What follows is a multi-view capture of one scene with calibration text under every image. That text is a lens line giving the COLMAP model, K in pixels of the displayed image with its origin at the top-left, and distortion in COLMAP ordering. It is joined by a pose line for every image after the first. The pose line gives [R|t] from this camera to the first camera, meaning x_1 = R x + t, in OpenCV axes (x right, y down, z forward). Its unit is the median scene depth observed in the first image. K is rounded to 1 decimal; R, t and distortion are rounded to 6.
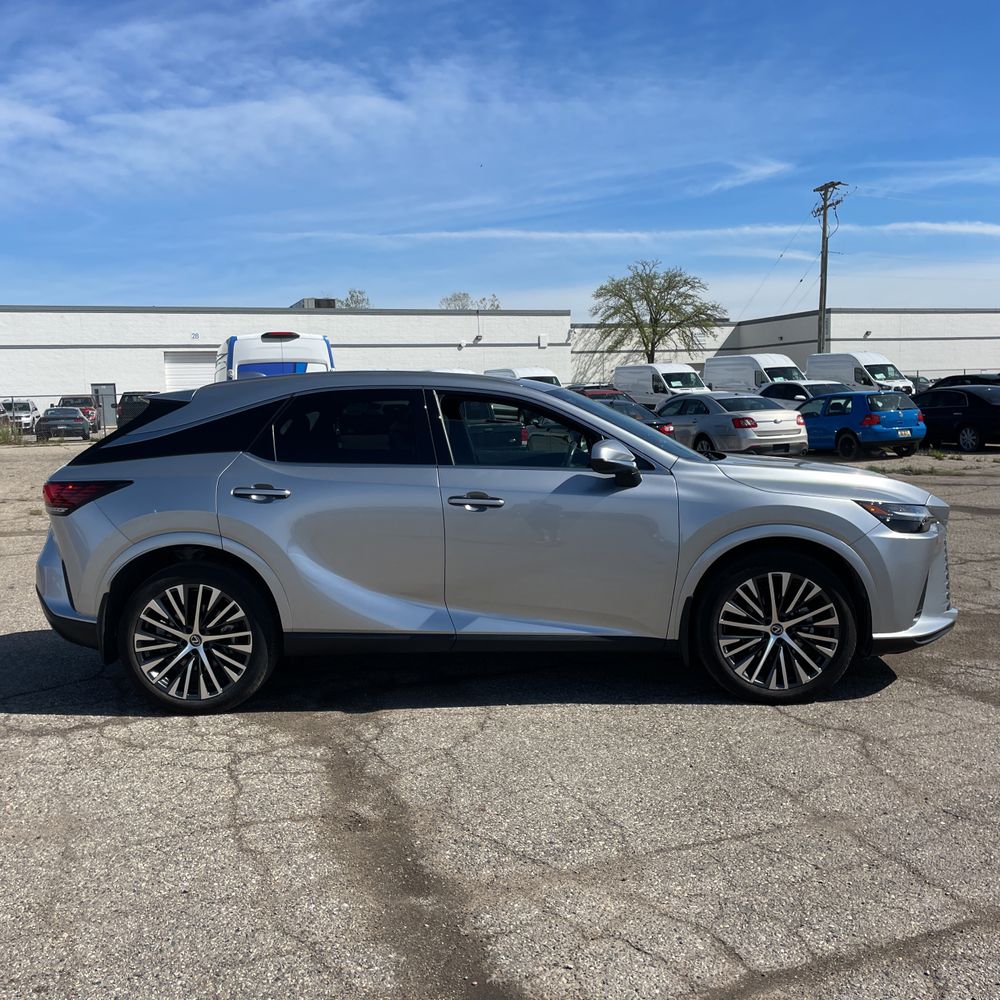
lens RADIAL K [[1020.5, 0, 504.1], [0, 1020.5, 498.4], [0, 0, 1]] dist [0.027680, 0.000000]
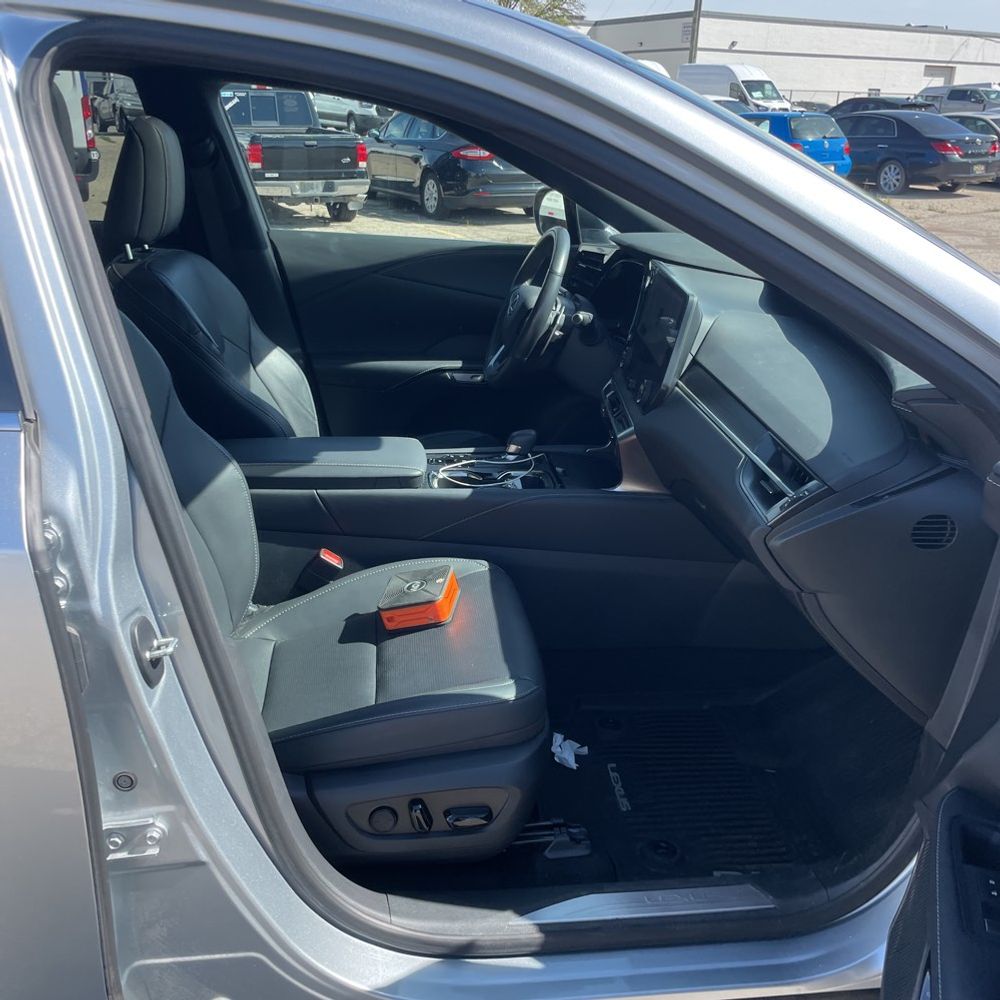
lens RADIAL K [[1020.5, 0, 532.7], [0, 1020.5, 502.5], [0, 0, 1]] dist [0.027680, 0.000000]
pose [[0.982032, -0.020494, 0.187596, -0.002171], [-0.030652, 0.963563, 0.265720, -0.016172], [-0.186206, -0.266696, 0.945622, 0.184453]]
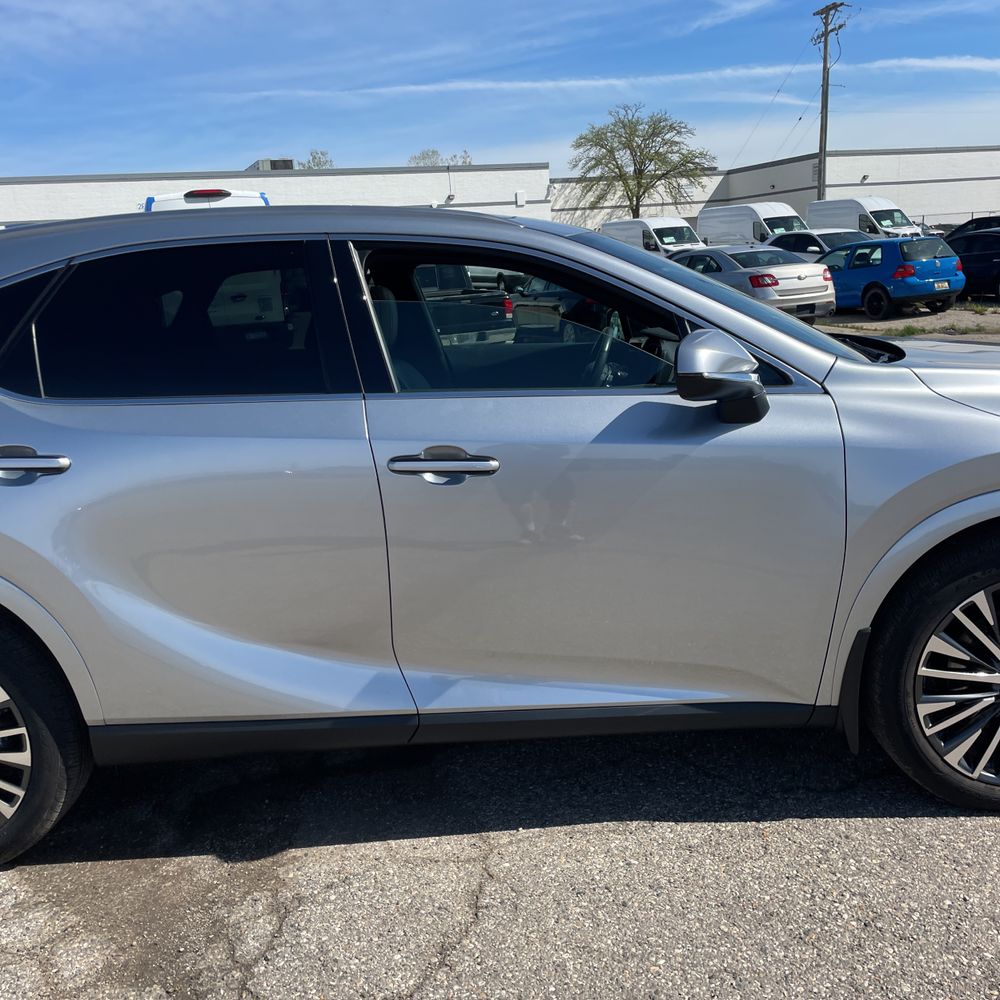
lens RADIAL K [[1020.5, 0, 519.4], [0, 1020.5, 511.5], [0, 0, 1]] dist [0.027680, 0.000000]
pose [[0.998662, -0.044324, 0.026633, -0.001013], [0.040162, 0.989270, 0.140467, -0.009801], [-0.032573, -0.139209, 0.989727, 0.111759]]
